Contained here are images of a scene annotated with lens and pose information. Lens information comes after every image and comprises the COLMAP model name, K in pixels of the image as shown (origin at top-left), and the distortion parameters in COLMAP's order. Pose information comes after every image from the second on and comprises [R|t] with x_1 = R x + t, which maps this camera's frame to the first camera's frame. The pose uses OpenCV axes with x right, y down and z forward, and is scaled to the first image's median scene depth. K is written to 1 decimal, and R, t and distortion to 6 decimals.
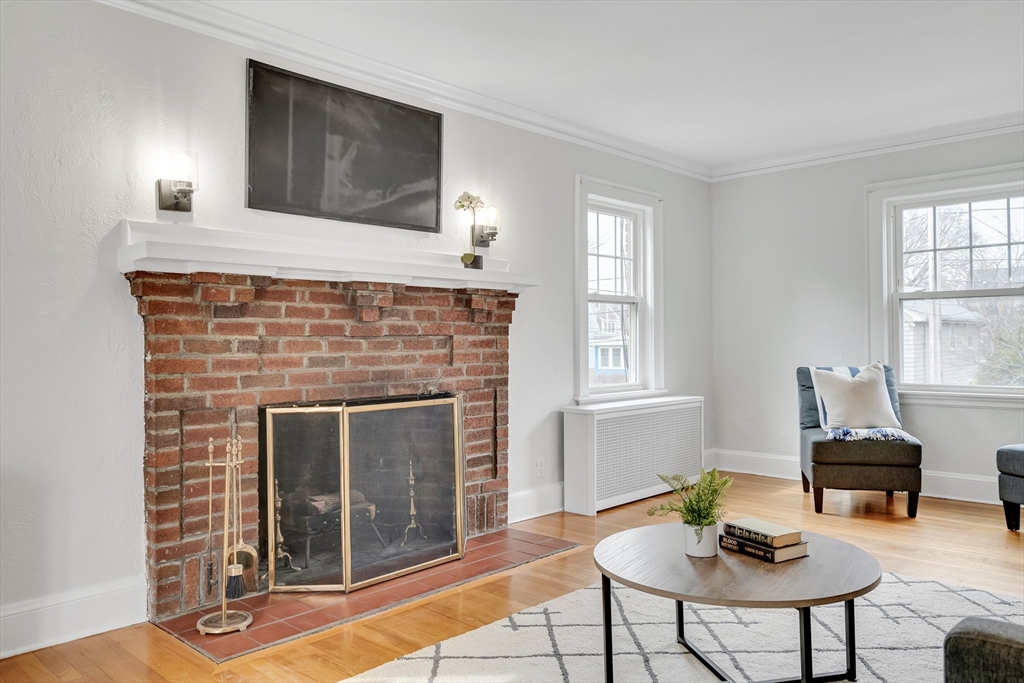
lens RADIAL K [[764.3, 0, 512.1], [0, 764.3, 320.9], [0, 0, 1]] dist [0.001197, 0.000667]
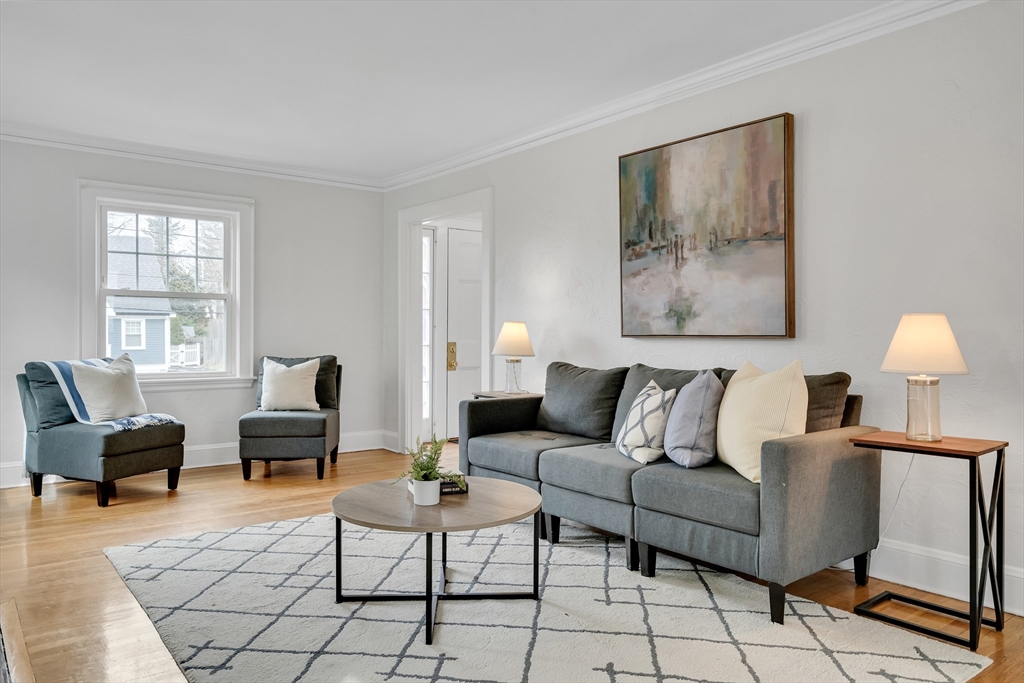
lens RADIAL K [[711.3, 0, 513.7], [0, 711.3, 330.7], [0, 0, 1]] dist [0.002523, 0.000962]
pose [[0.147450, 0.011758, 0.989000, -0.553635], [-0.031871, 0.999467, -0.007131, 0.014495], [-0.988556, -0.030469, 0.147746, 0.427835]]
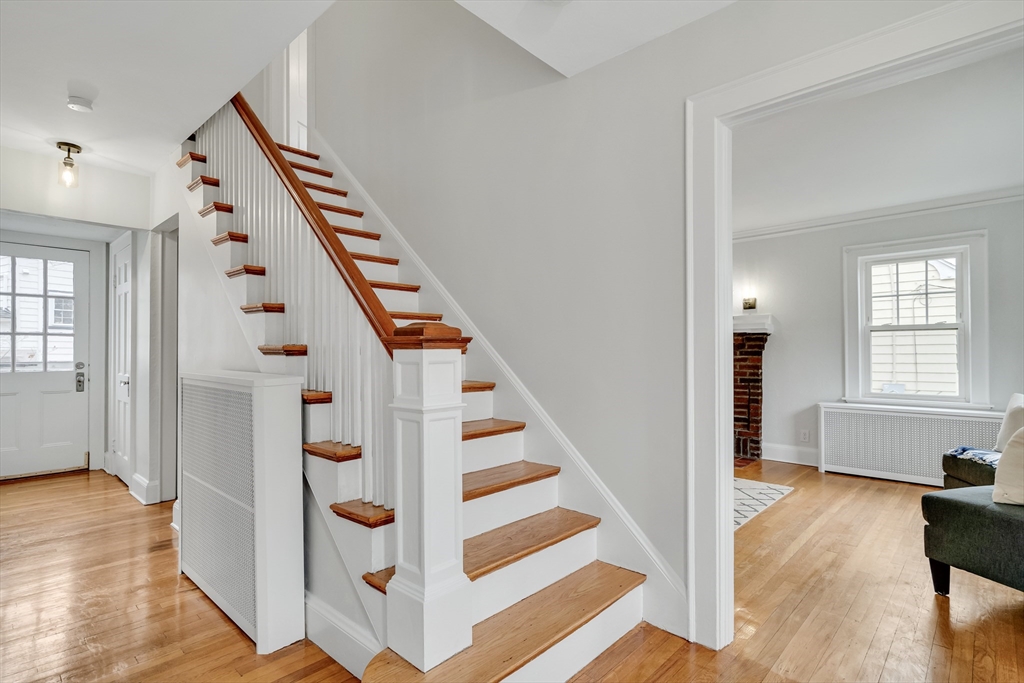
lens RADIAL K [[509.1, 0, 512.5], [0, 509.1, 348.2], [0, 0, 1]] dist [0.001272, 0.000608]
pose [[0.004118, -0.002043, -0.999989, 1.420281], [0.028478, 0.999593, -0.001925, -0.016265], [0.999586, -0.028470, 0.004174, 0.465113]]
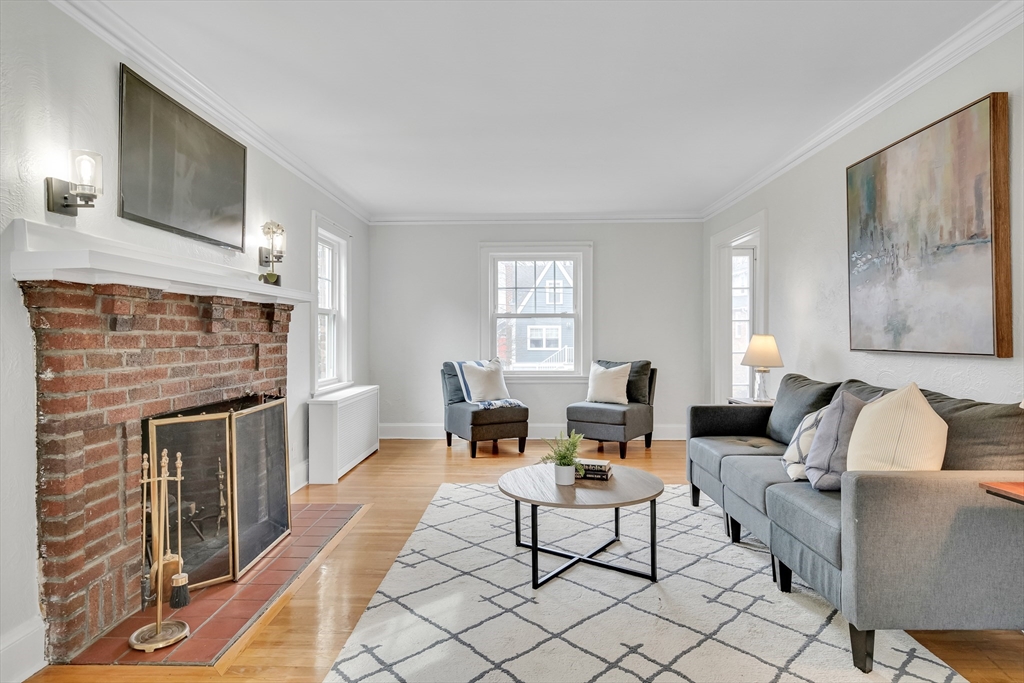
lens RADIAL K [[596.5, 0, 514.7], [0, 596.5, 330.7], [0, 0, 1]] dist [0.001485, -0.000242]
pose [[0.742020, 0.010160, 0.670300, -0.423368], [-0.021277, 0.999738, 0.008400, -0.017520], [-0.670040, -0.020495, 0.742042, 0.084515]]
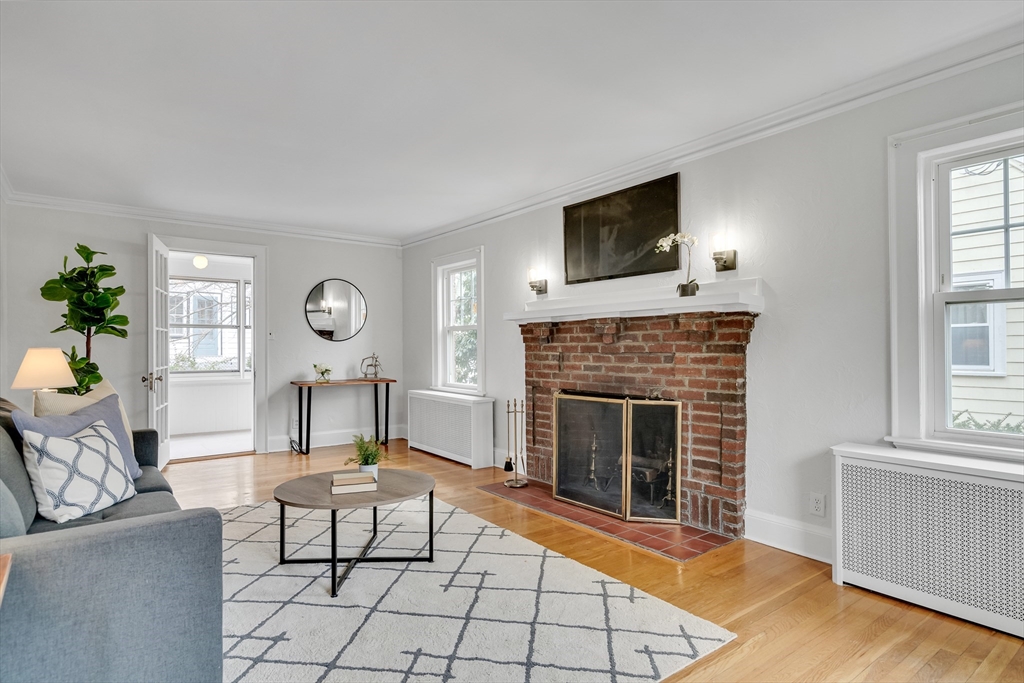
lens RADIAL K [[544.9, 0, 515.1], [0, 544.9, 345.0], [0, 0, 1]] dist [0.002339, 0.000039]
pose [[-0.164888, 0.001689, -0.986311, 0.888866], [0.029199, 0.999569, -0.003169, 0.001875], [0.985880, -0.029322, -0.164866, 0.961616]]
